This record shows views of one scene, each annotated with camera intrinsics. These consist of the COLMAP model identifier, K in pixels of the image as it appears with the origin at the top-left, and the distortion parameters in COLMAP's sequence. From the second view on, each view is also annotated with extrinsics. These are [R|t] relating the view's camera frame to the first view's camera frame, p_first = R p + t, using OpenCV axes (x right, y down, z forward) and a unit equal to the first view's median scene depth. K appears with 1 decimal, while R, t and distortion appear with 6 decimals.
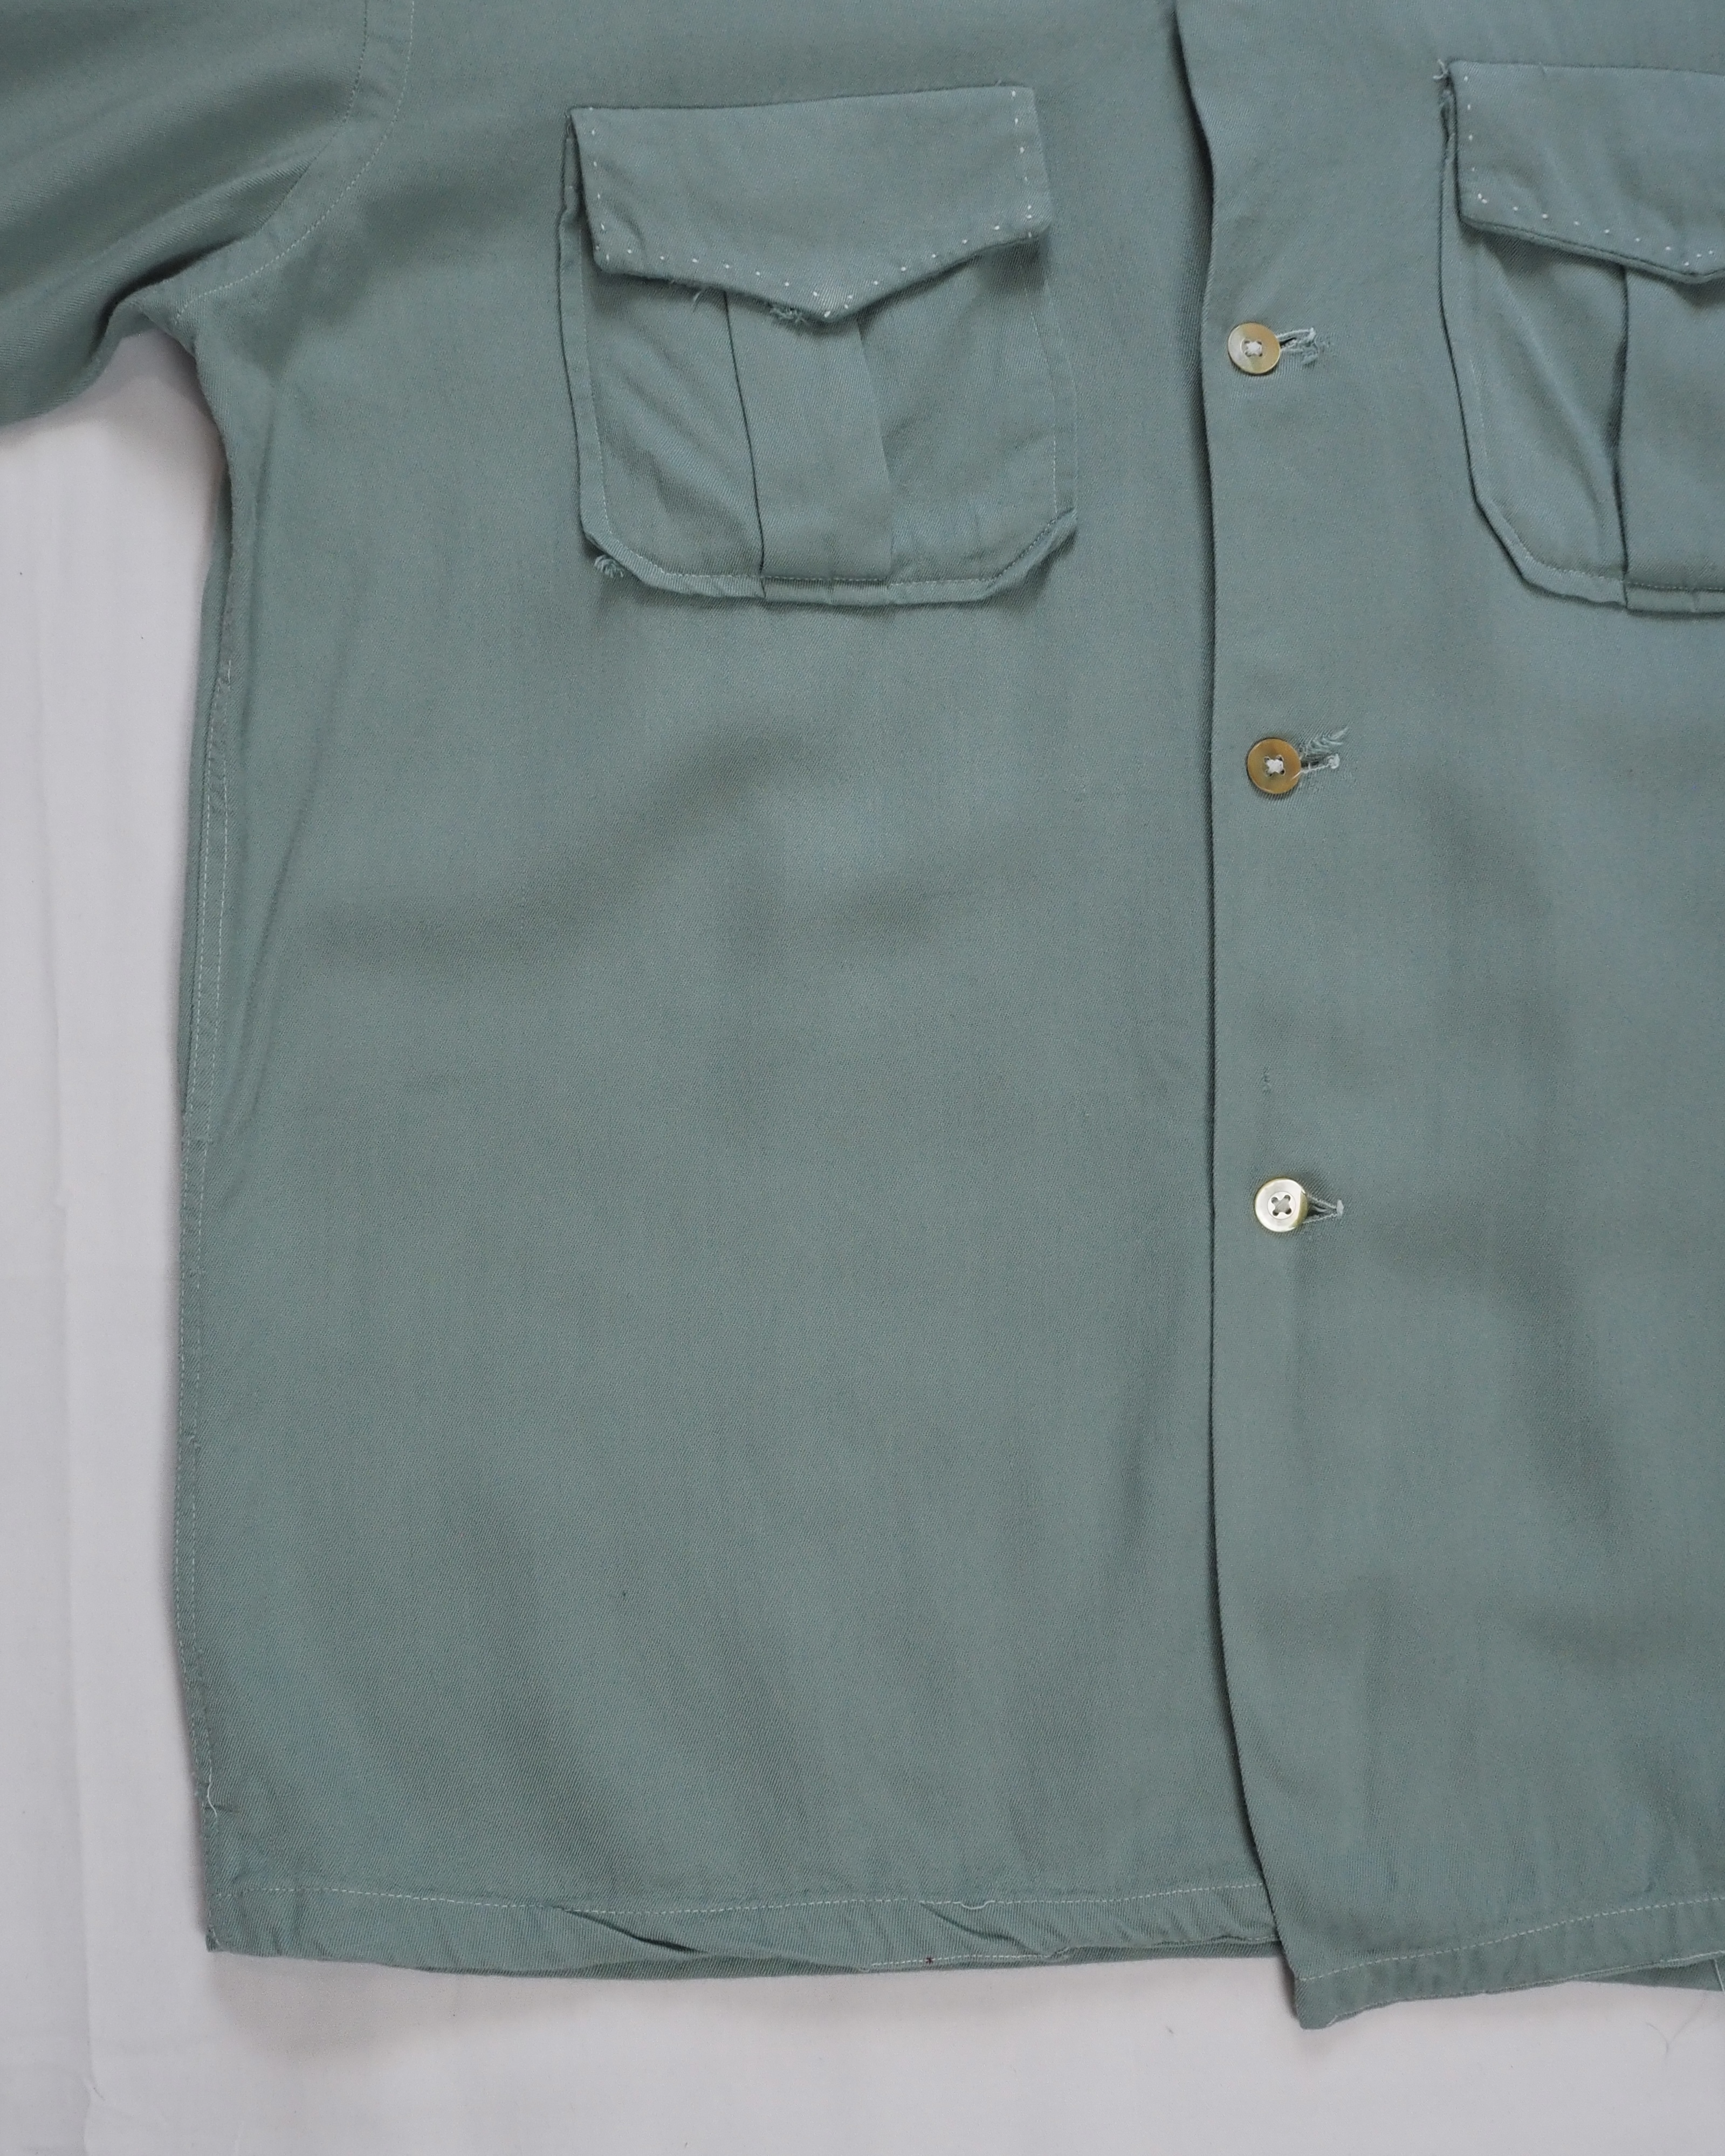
lens RADIAL K [[2374.2, 0, 781.8], [0, 2374.2, 1077.1], [0, 0, 1]] dist [-0.038395, 0.038595]
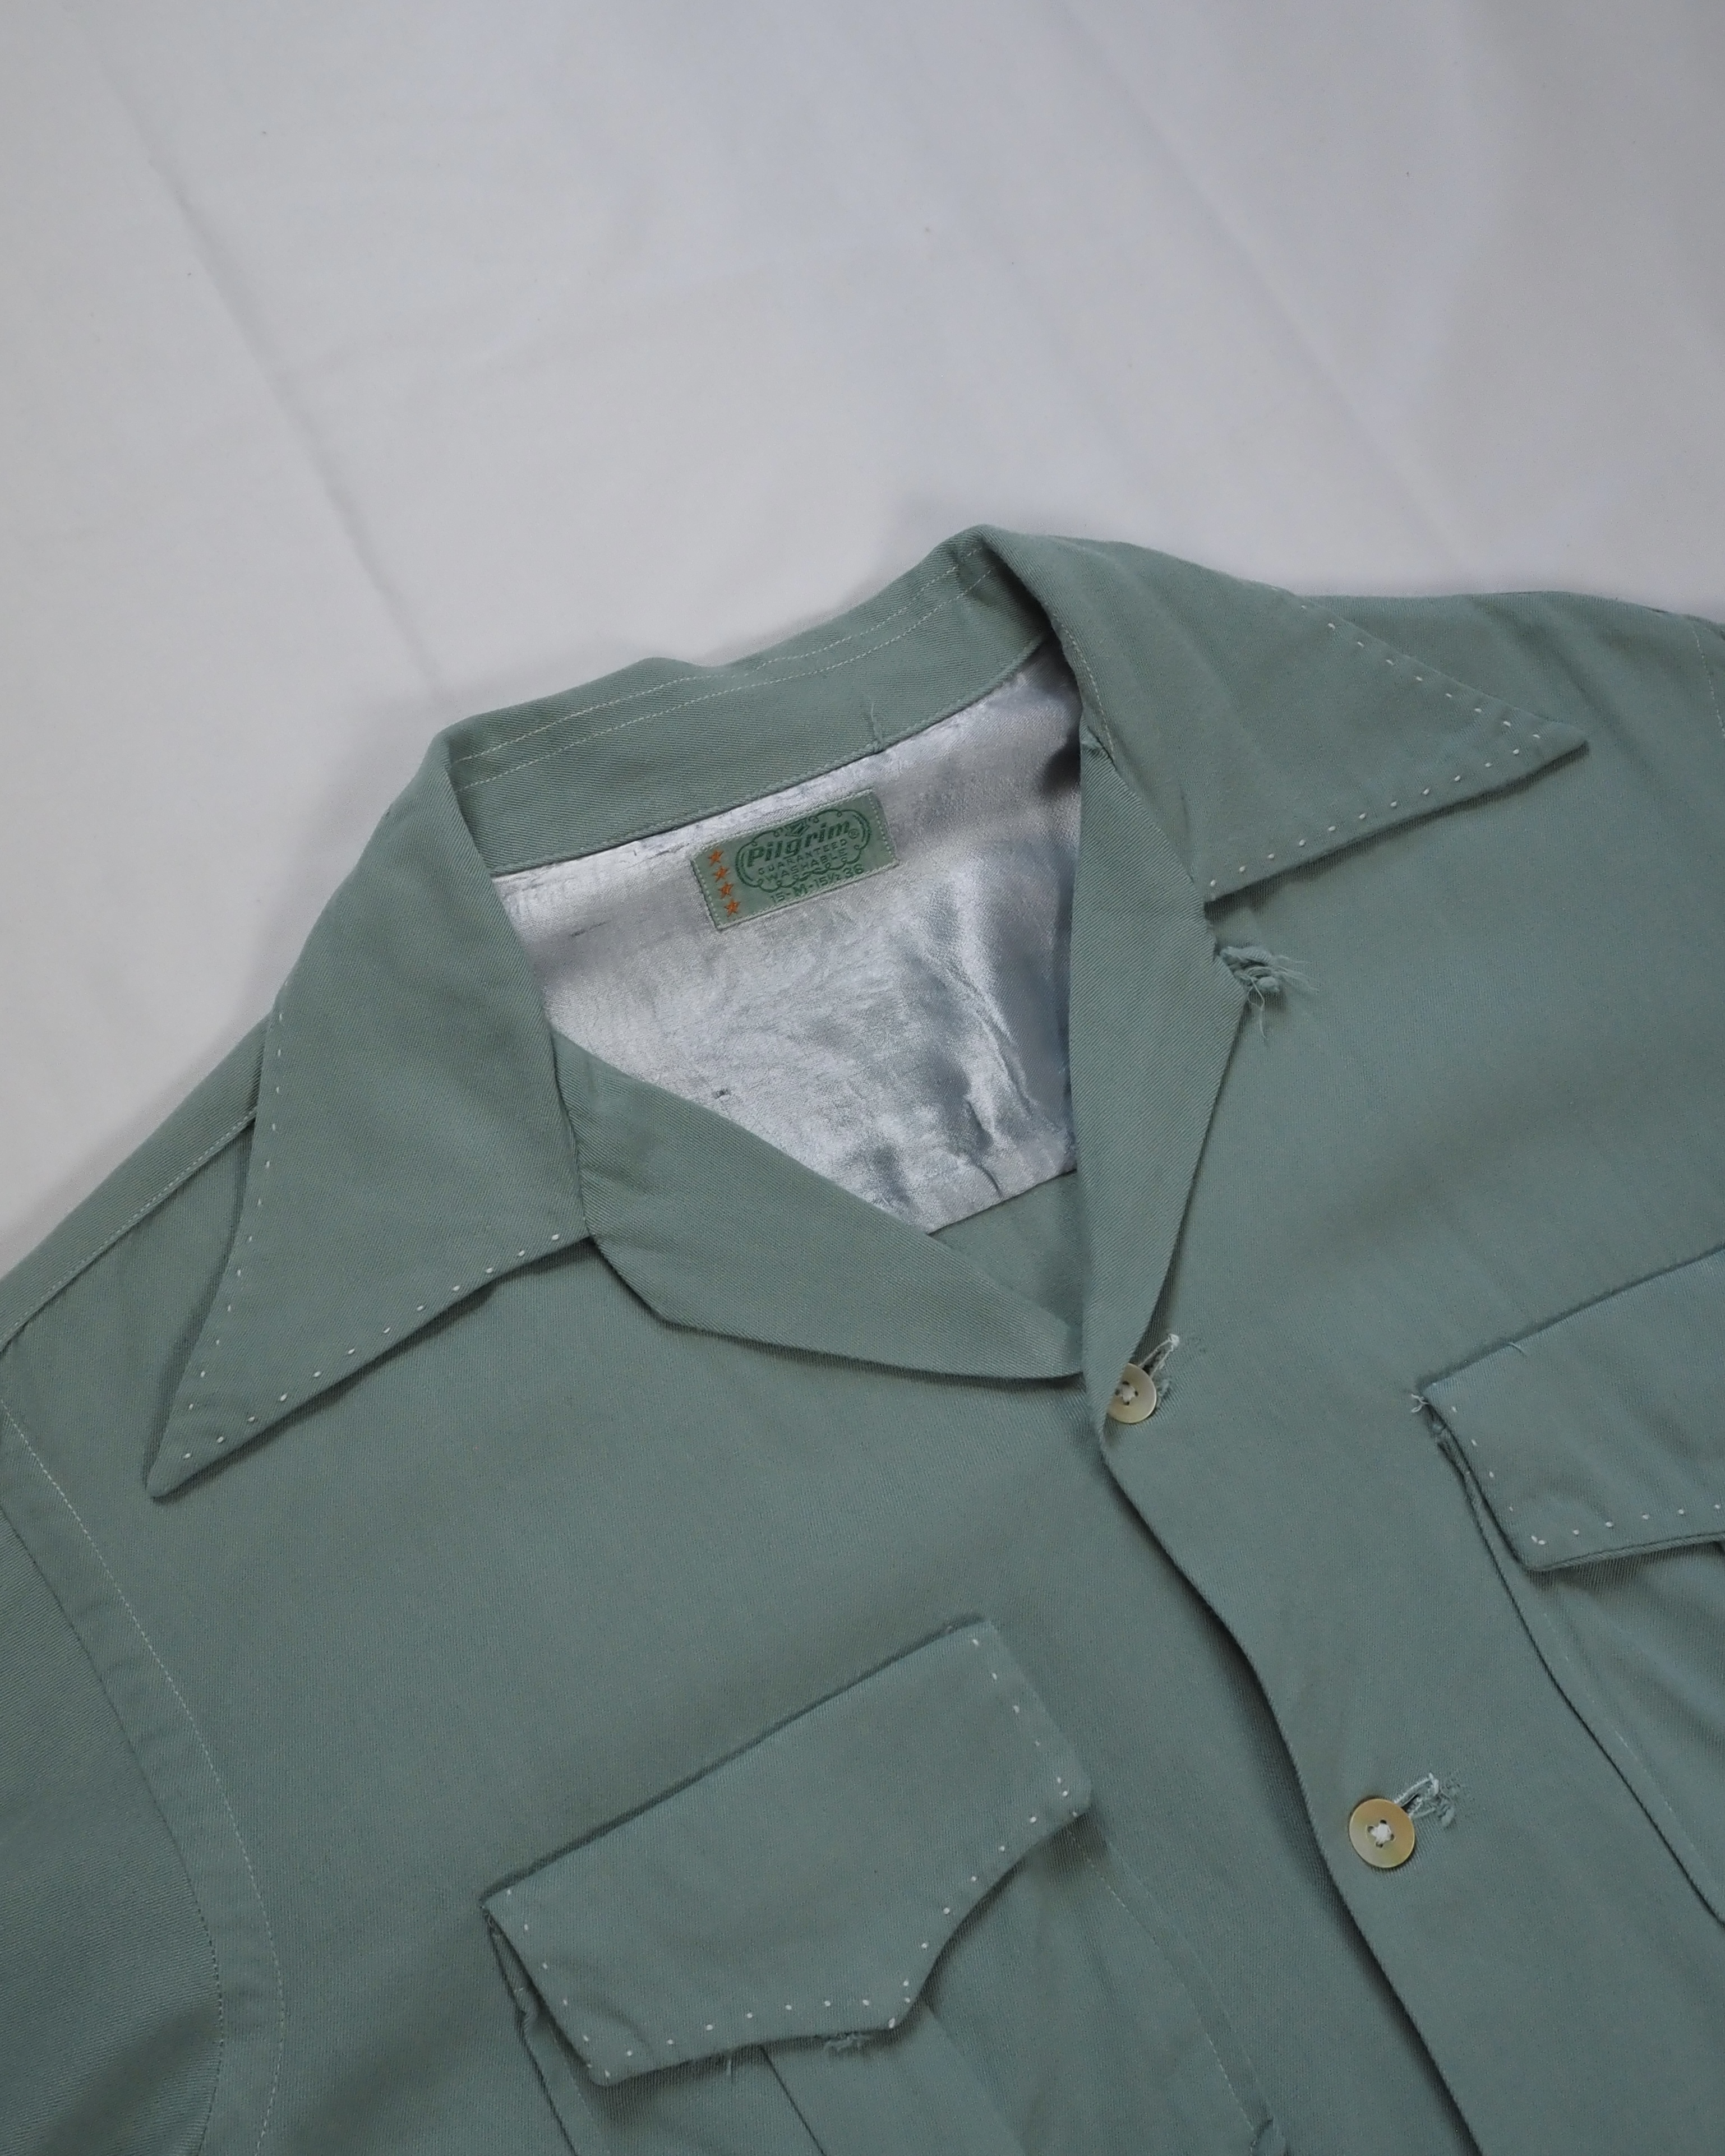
lens RADIAL K [[2374.1, 0, 781.8], [0, 2374.1, 1077.1], [0, 0, 1]] dist [-0.038395, 0.038595]
pose [[0.910806, -0.386550, 0.144953, -0.006526], [0.406627, 0.900653, -0.153229, -0.499589], [-0.071321, 0.198504, 0.977502, 0.163517]]
